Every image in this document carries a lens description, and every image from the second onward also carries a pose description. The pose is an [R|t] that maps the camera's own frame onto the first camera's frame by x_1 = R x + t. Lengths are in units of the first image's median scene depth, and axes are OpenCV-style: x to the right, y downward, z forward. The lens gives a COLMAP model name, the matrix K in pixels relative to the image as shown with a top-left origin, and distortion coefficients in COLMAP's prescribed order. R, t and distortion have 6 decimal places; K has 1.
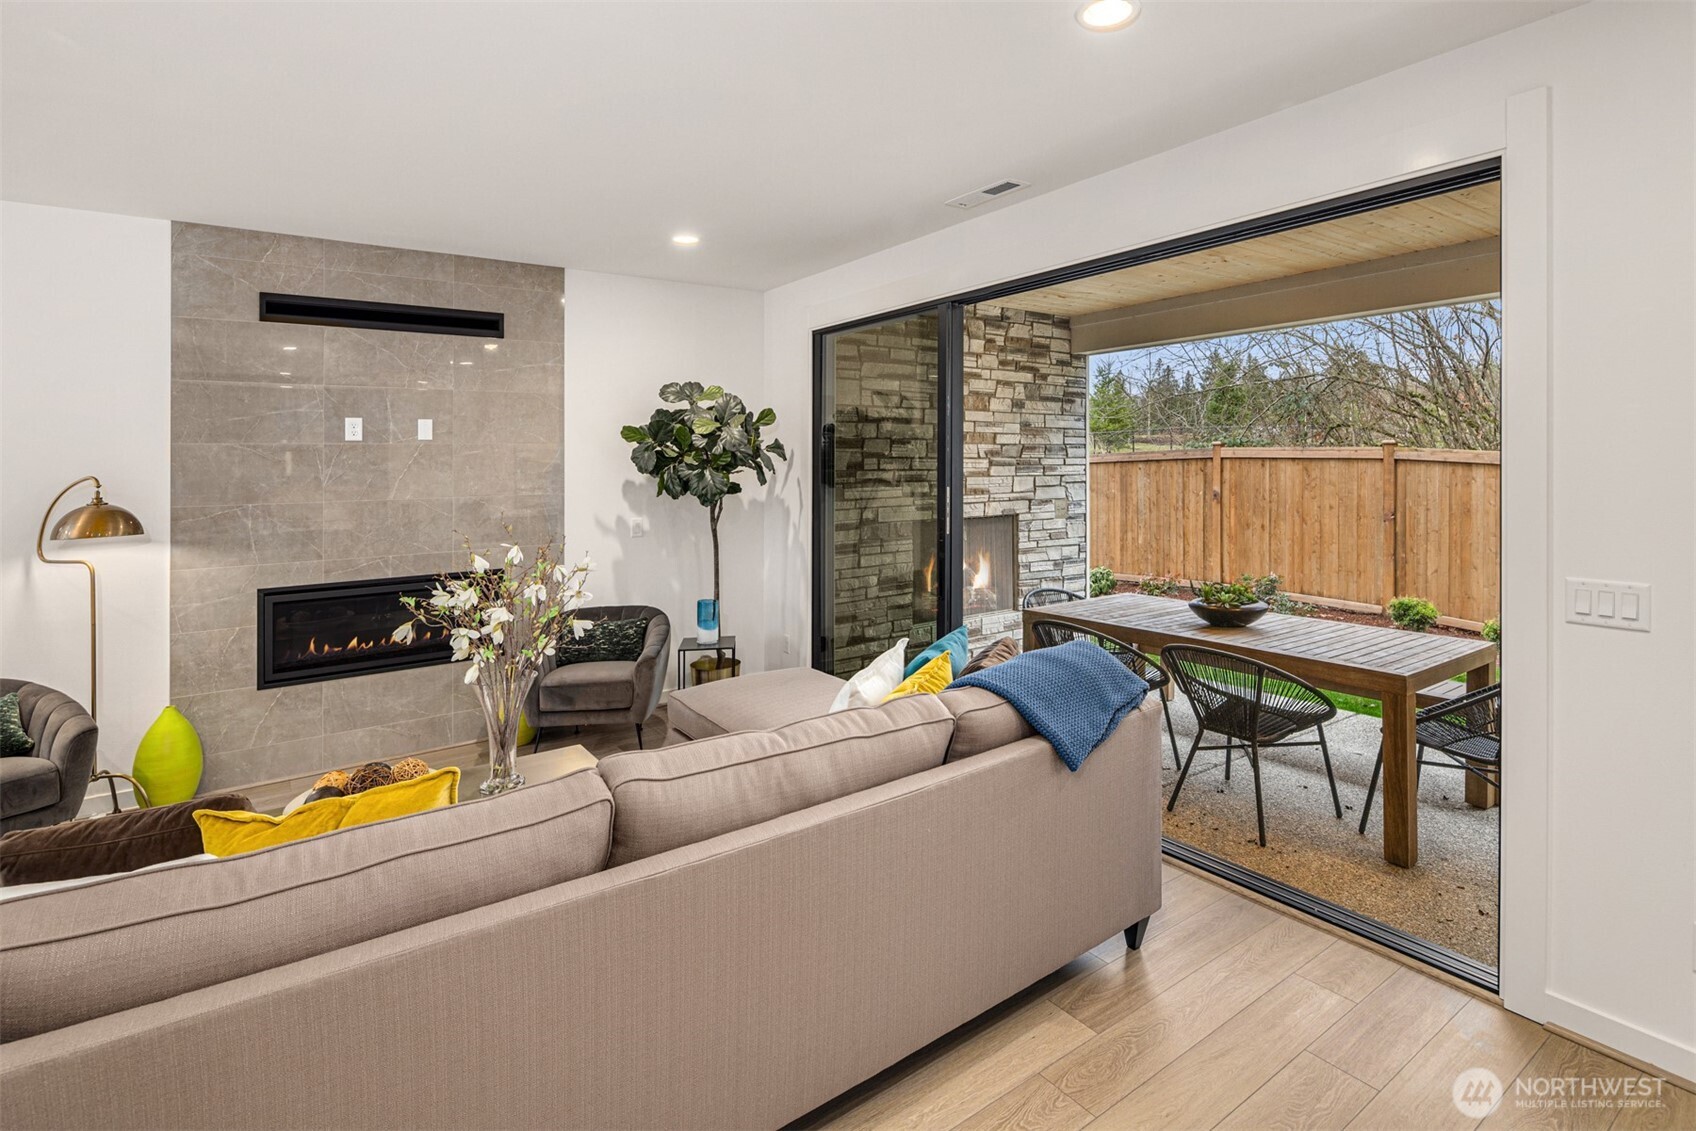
lens RADIAL K [[820.6, 0, 849.1], [0, 820.6, 465.7], [0, 0, 1]] dist [0.009370, -0.000640]
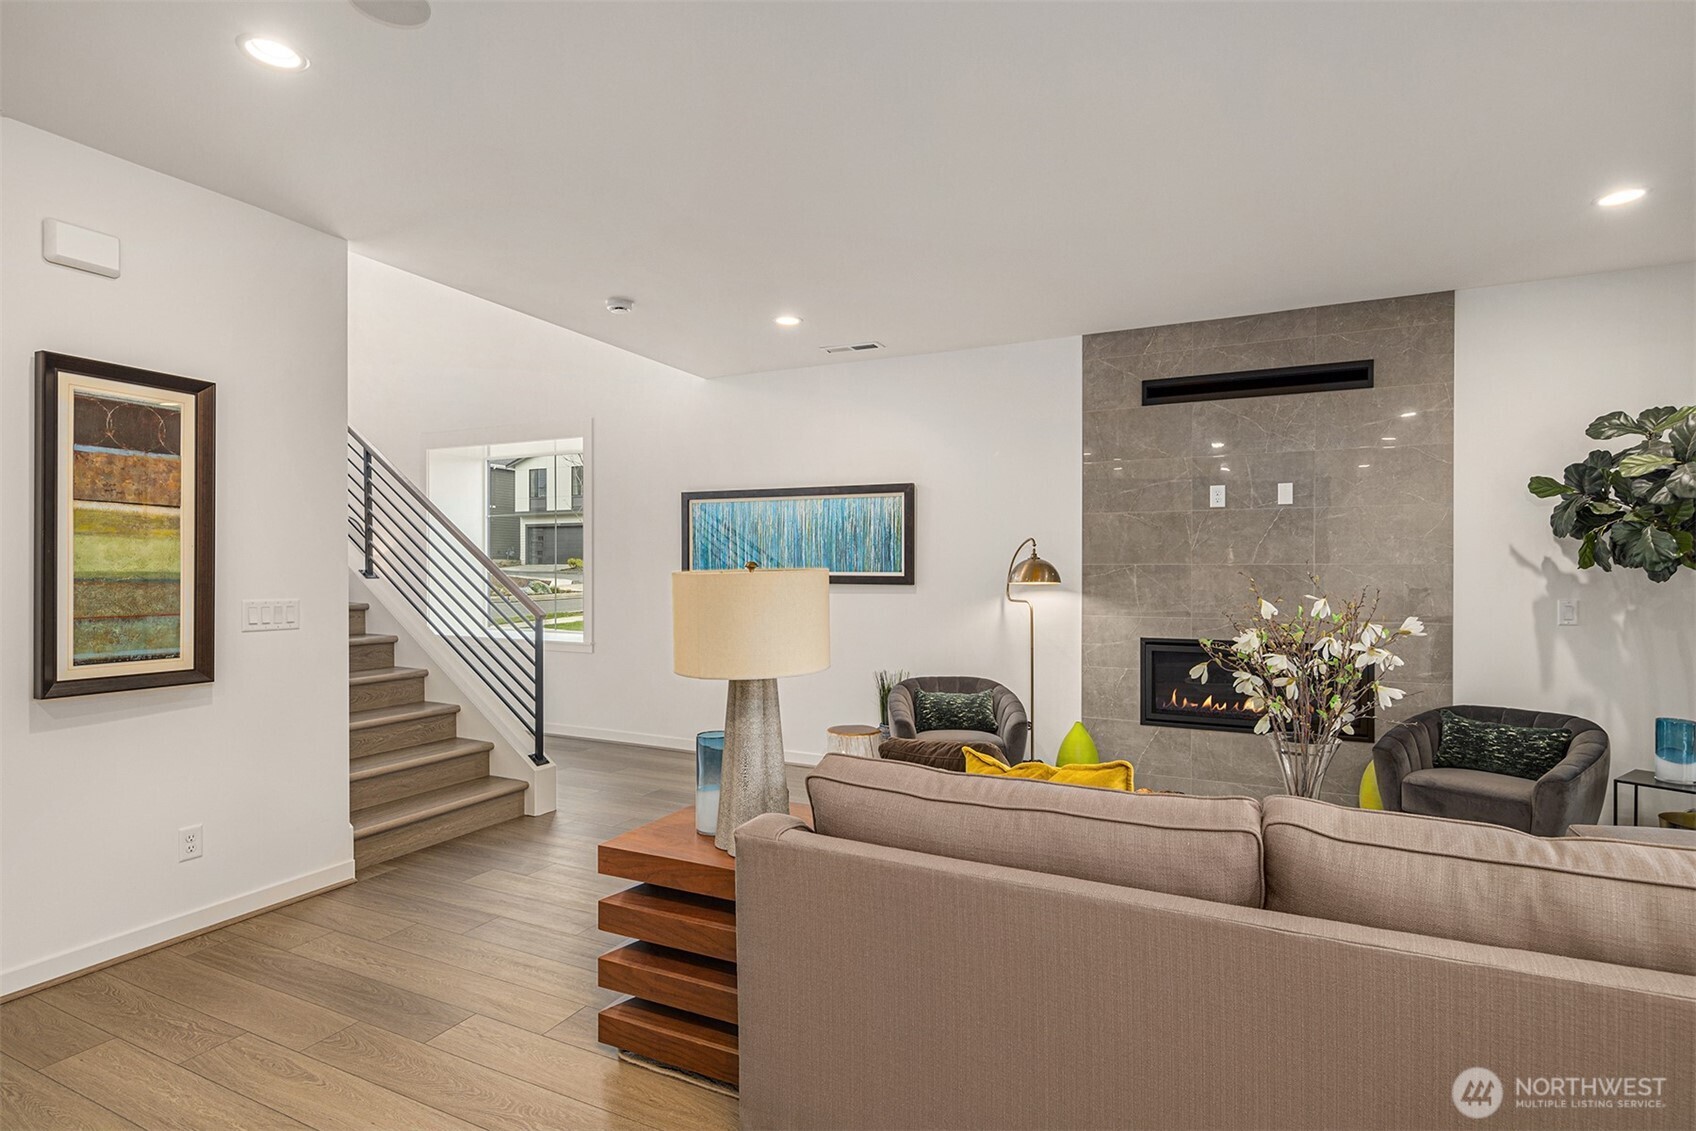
lens RADIAL K [[827.5, 0, 856.7], [0, 827.5, 573.6], [0, 0, 1]] dist [-0.001254, -0.000154]
pose [[0.485886, 0.017887, -0.873839, 0.083313], [-0.014078, 0.999821, 0.012638, 0.038337], [0.873909, 0.006162, 0.486051, 0.061953]]
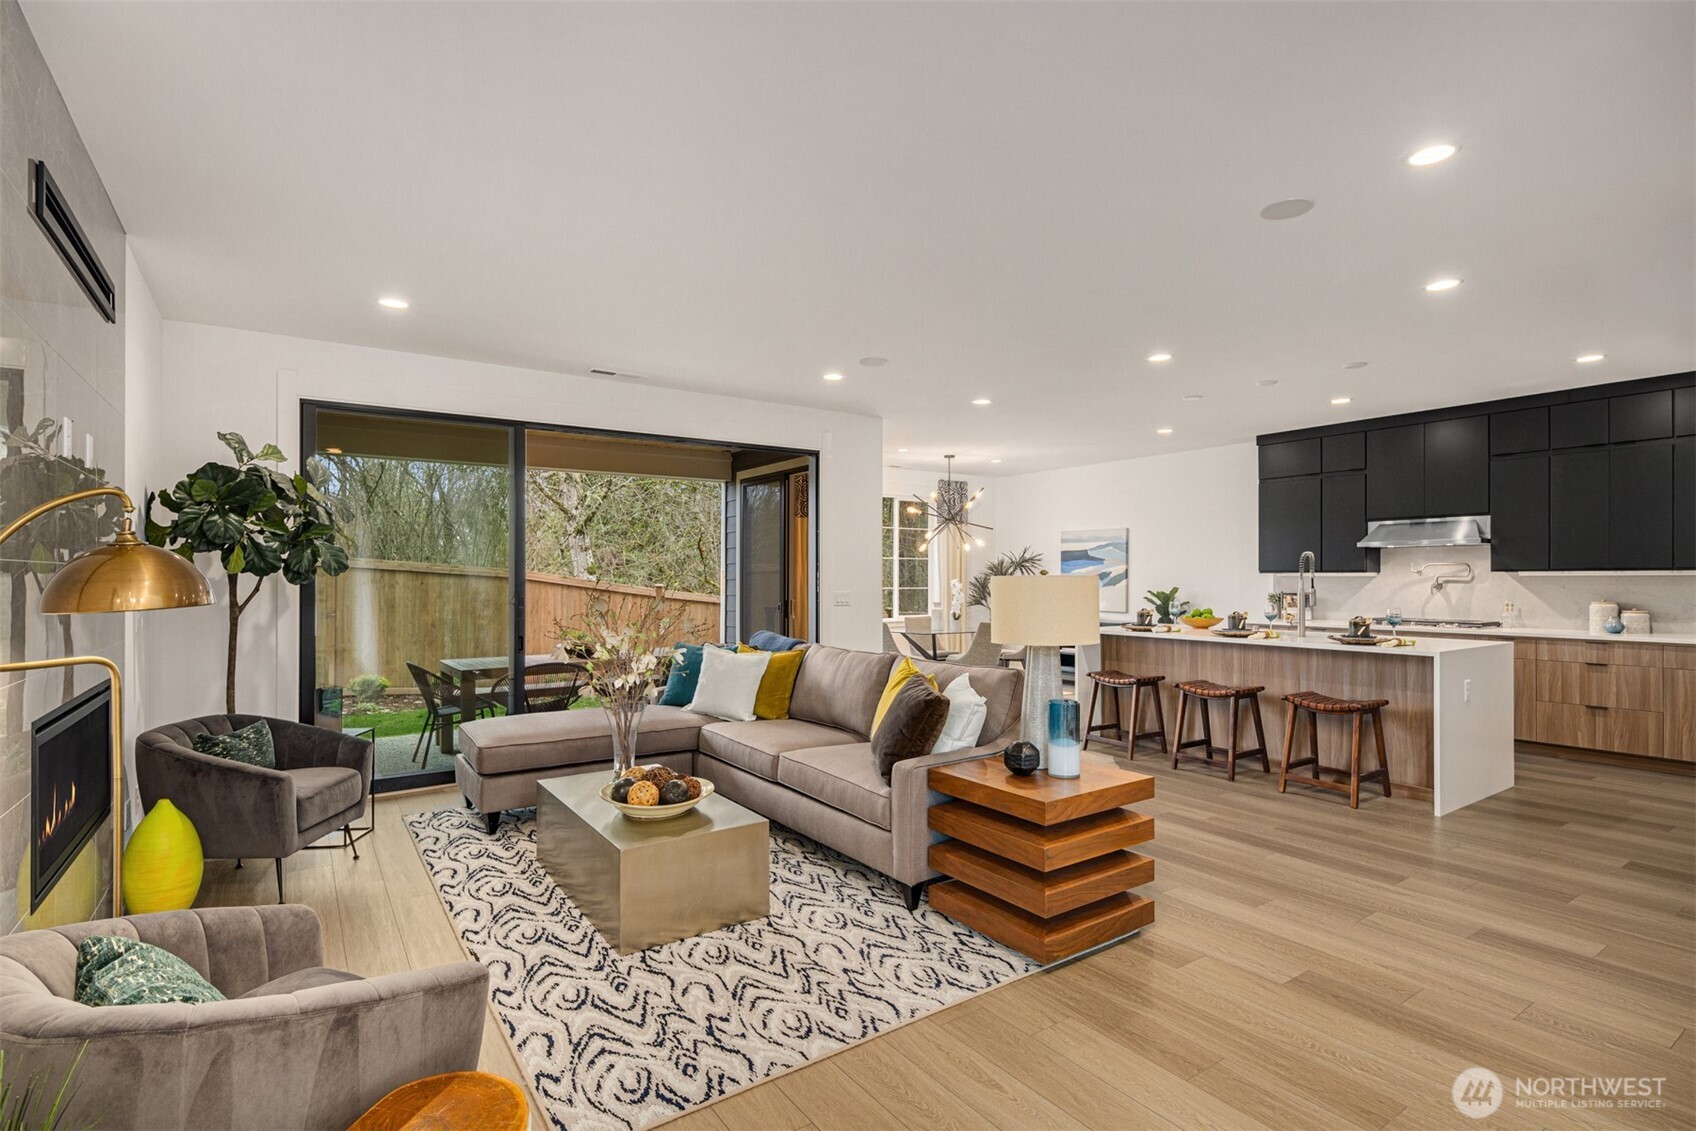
lens RADIAL K [[827.5, 0, 856.7], [0, 827.5, 573.6], [0, 0, 1]] dist [-0.001254, -0.000154]
pose [[0.015415, 0.017253, 0.999732, -0.939811], [0.007333, 0.999822, -0.017367, 0.050204], [-0.999854, 0.007599, 0.015286, 0.353756]]
